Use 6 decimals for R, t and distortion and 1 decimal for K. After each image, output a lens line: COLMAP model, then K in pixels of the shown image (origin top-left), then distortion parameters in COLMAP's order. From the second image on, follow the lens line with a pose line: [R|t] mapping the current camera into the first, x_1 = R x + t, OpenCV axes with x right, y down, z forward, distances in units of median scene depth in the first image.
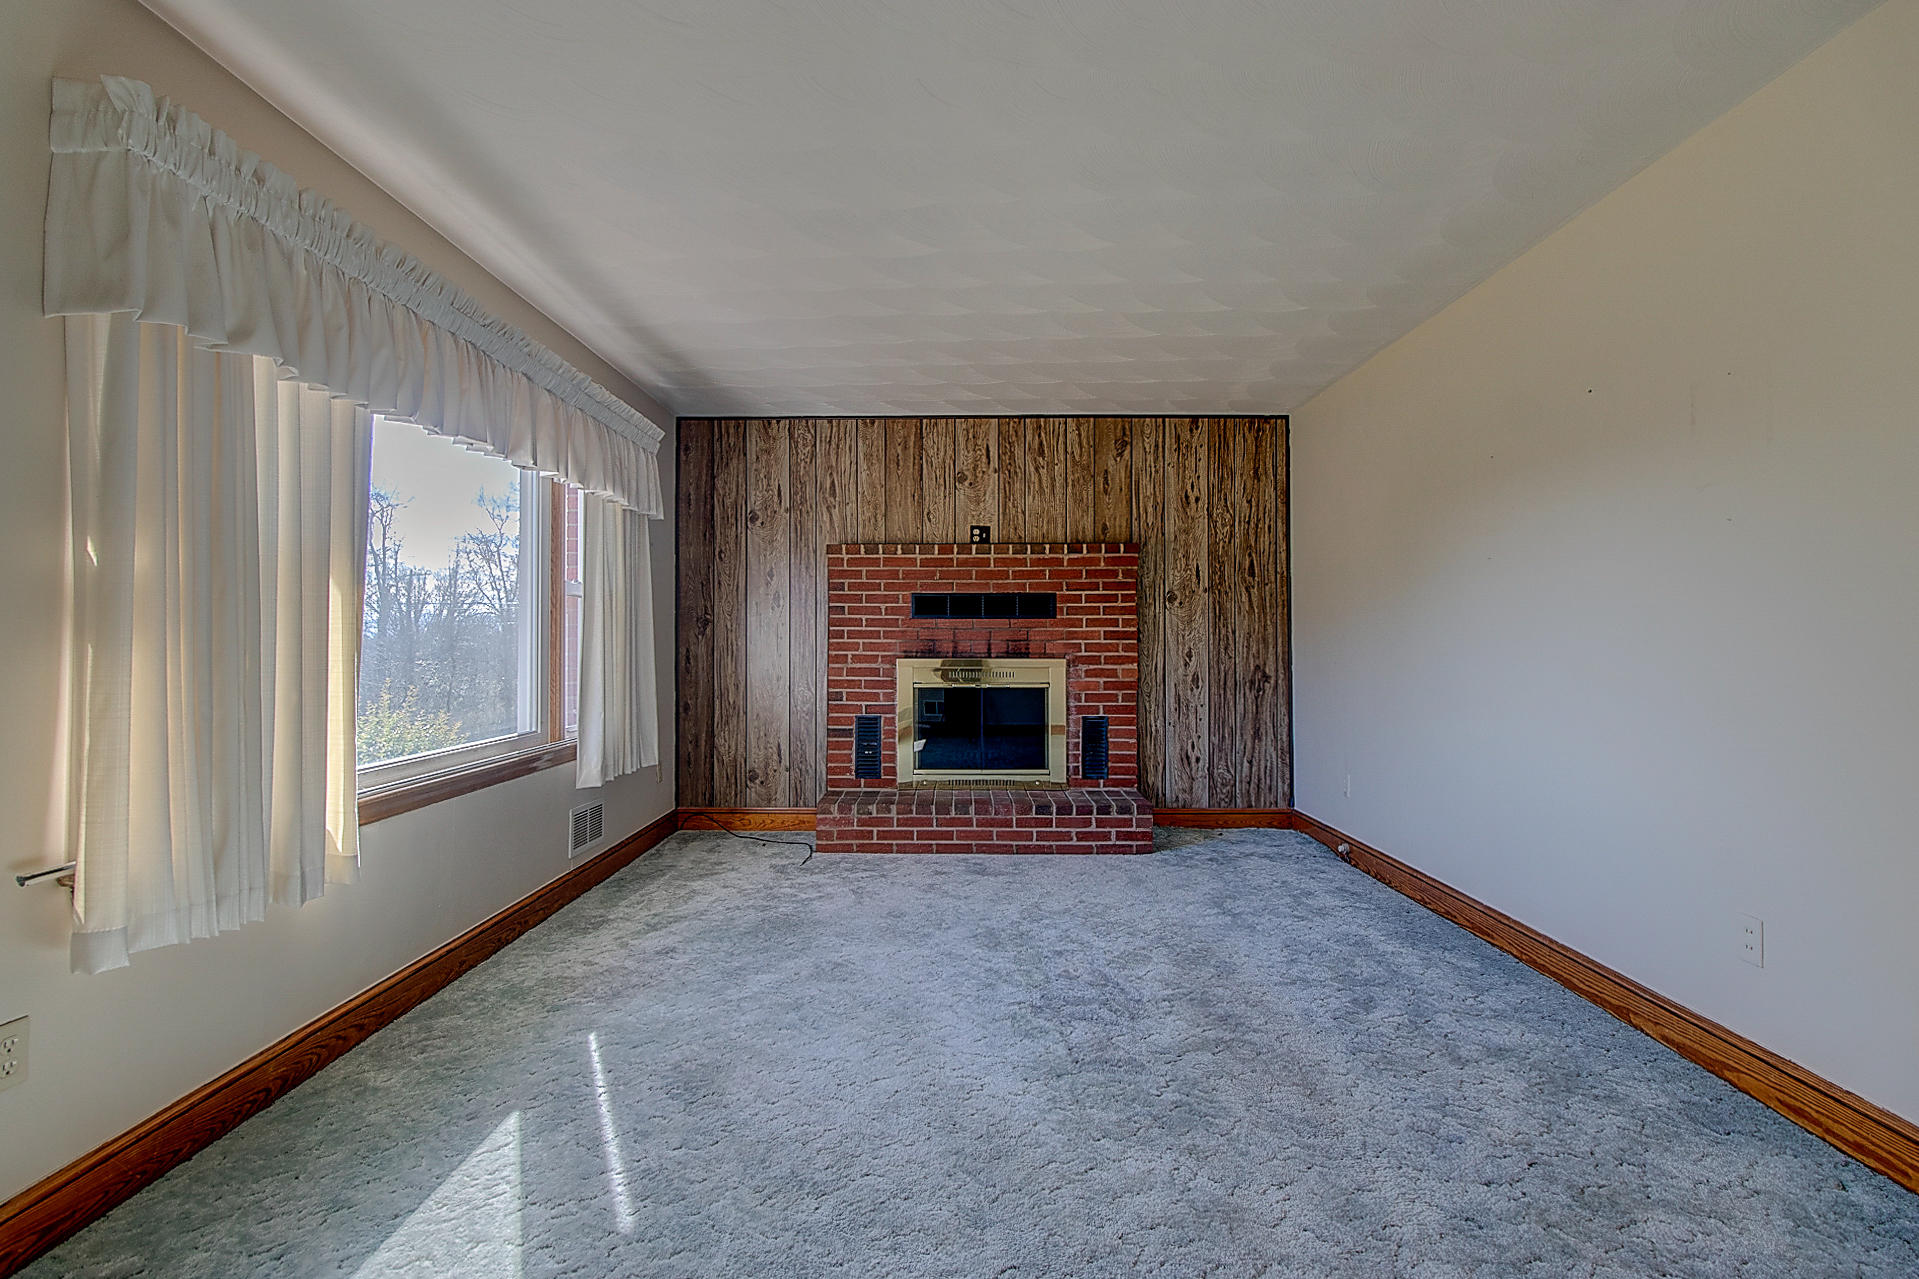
lens RADIAL K [[882.0, 0, 937.8], [0, 882.0, 631.2], [0, 0, 1]] dist [0.000415, 0.000925]
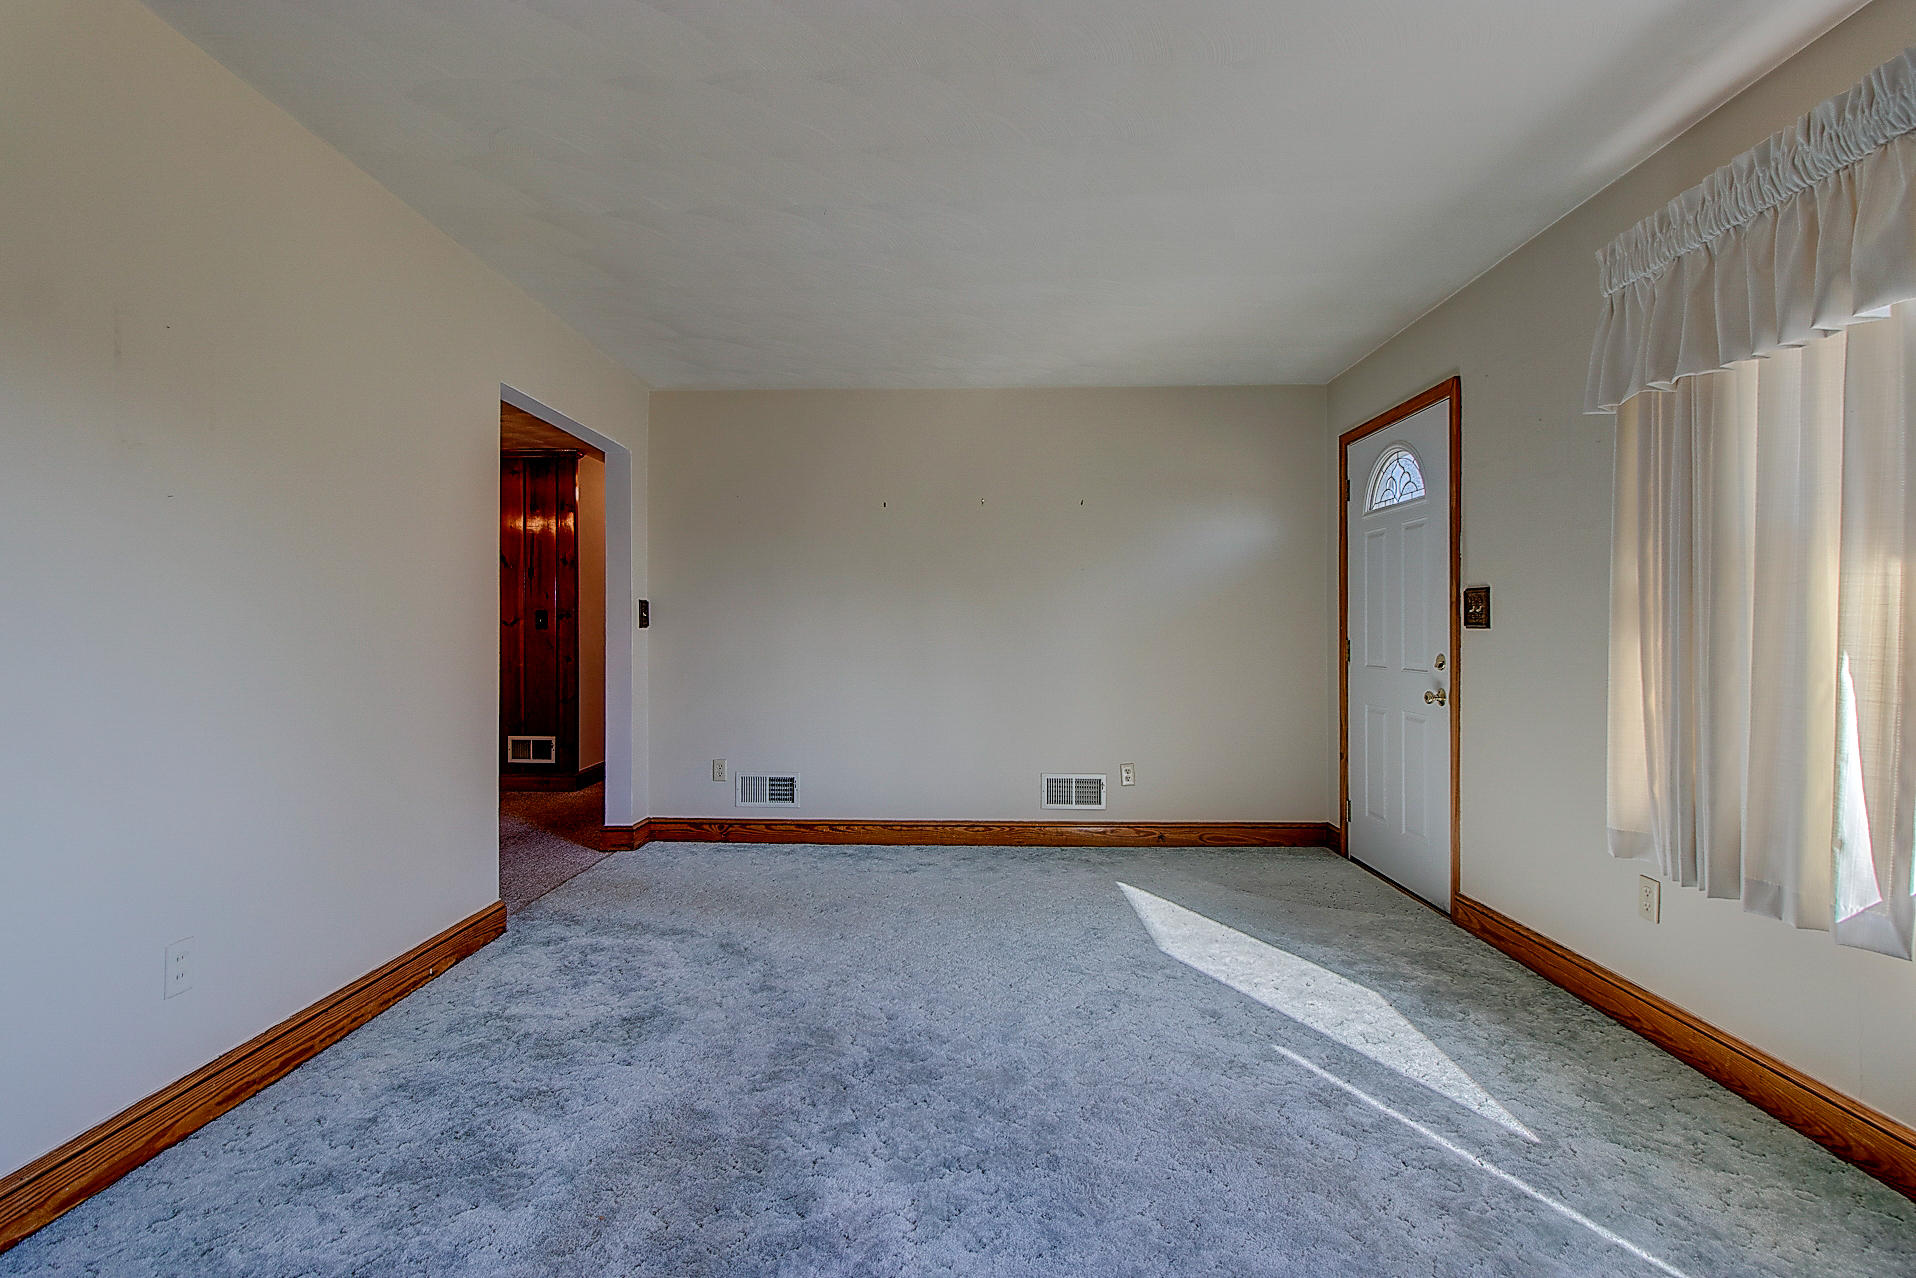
lens RADIAL K [[880.6, 0, 936.4], [0, 880.6, 630.7], [0, 0, 1]] dist [0.000415, 0.000925]
pose [[-0.999896, 0.000260, 0.014439, 0.141045], [0.000127, 0.999958, -0.009198, 0.015164], [-0.014441, -0.009195, -0.999853, 1.972858]]
